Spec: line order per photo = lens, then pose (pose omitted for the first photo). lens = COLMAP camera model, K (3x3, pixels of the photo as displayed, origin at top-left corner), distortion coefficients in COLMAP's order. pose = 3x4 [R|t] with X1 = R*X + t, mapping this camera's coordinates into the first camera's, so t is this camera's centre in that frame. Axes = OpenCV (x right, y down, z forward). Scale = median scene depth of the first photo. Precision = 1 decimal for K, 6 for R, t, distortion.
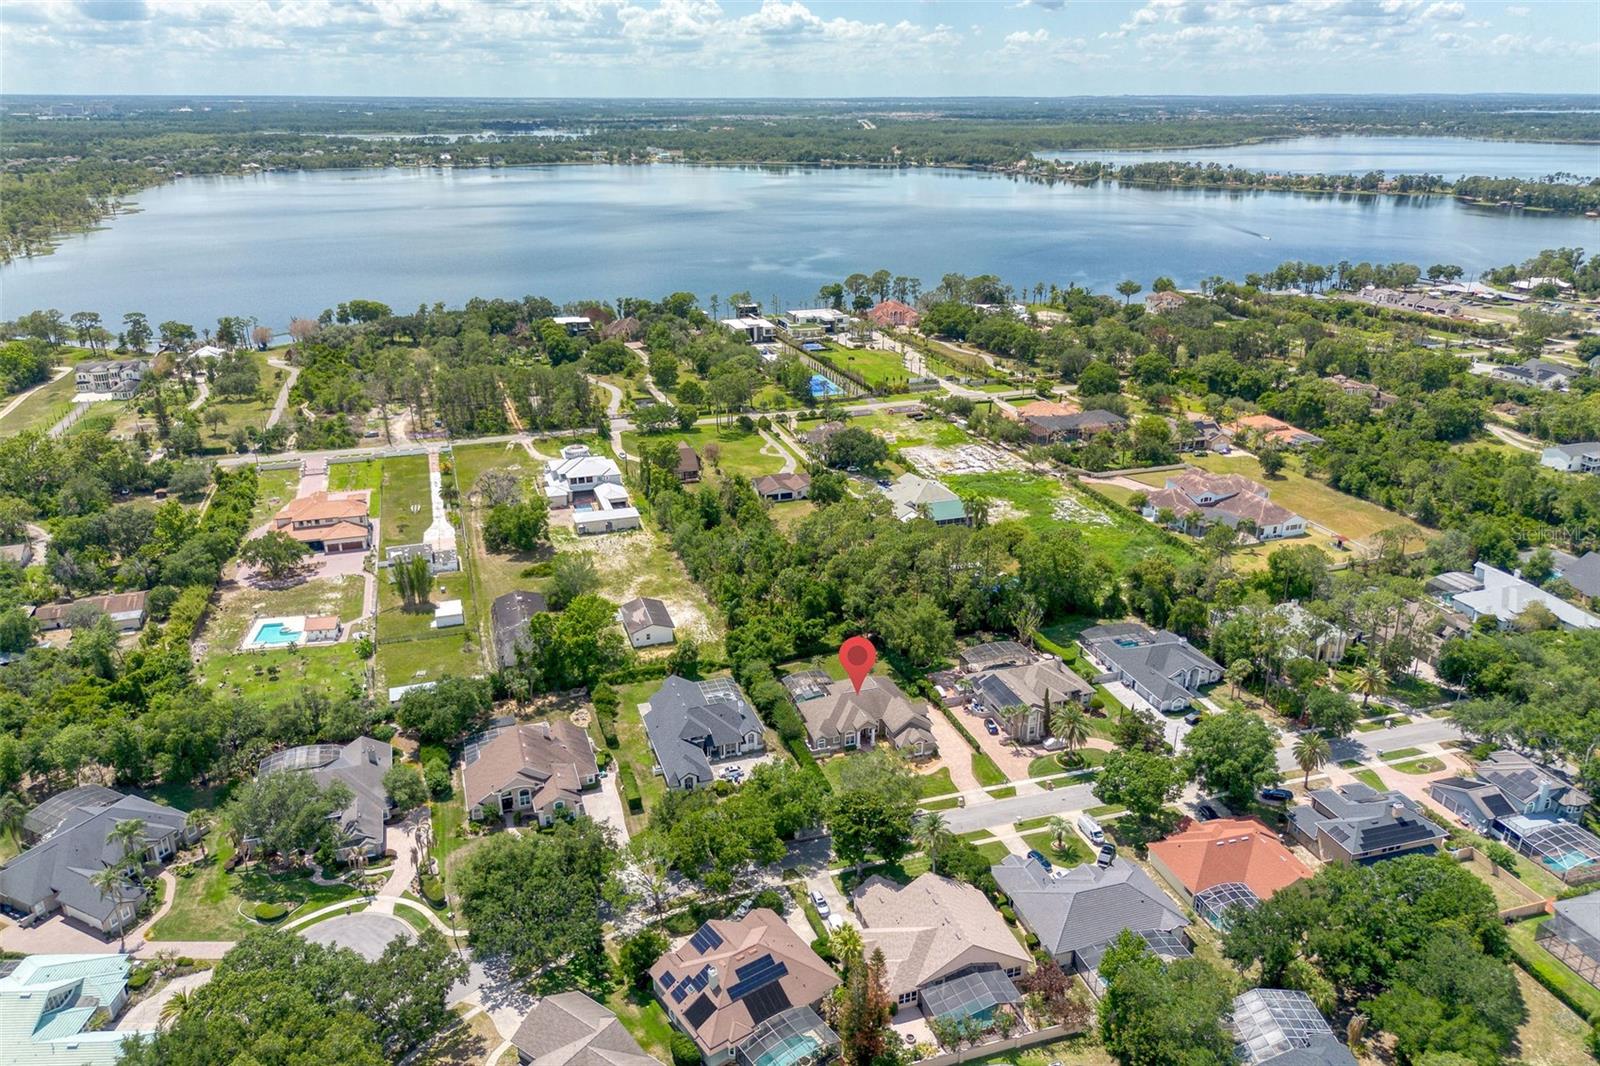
lens RADIAL K [[1144.9, 0, 799.3], [0, 1144.9, 504.8], [0, 0, 1]] dist [0.048893, -0.044975]
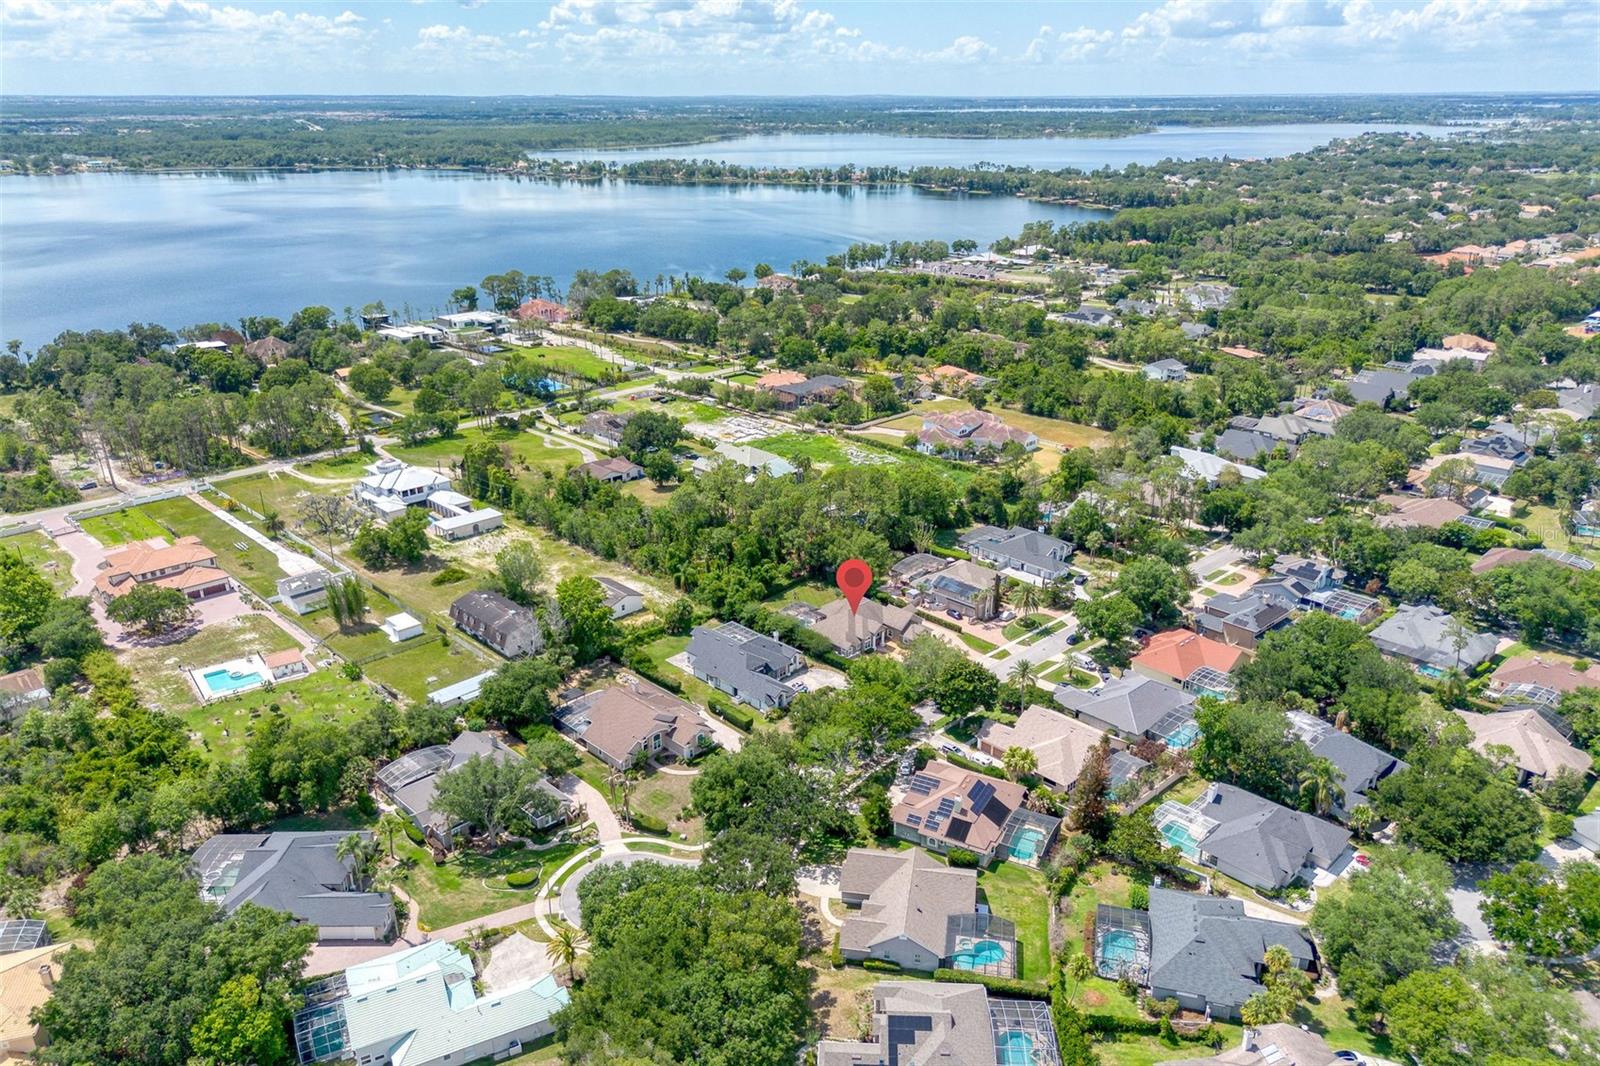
lens RADIAL K [[1153.3, 0, 800.0], [0, 1153.3, 533.0], [0, 0, 1]] dist [0.051179, -0.051333]
pose [[0.896649, -0.158123, 0.413542, -0.264706], [0.150046, 0.987301, 0.052176, 0.009627], [-0.416541, 0.015267, 0.908989, -0.031732]]
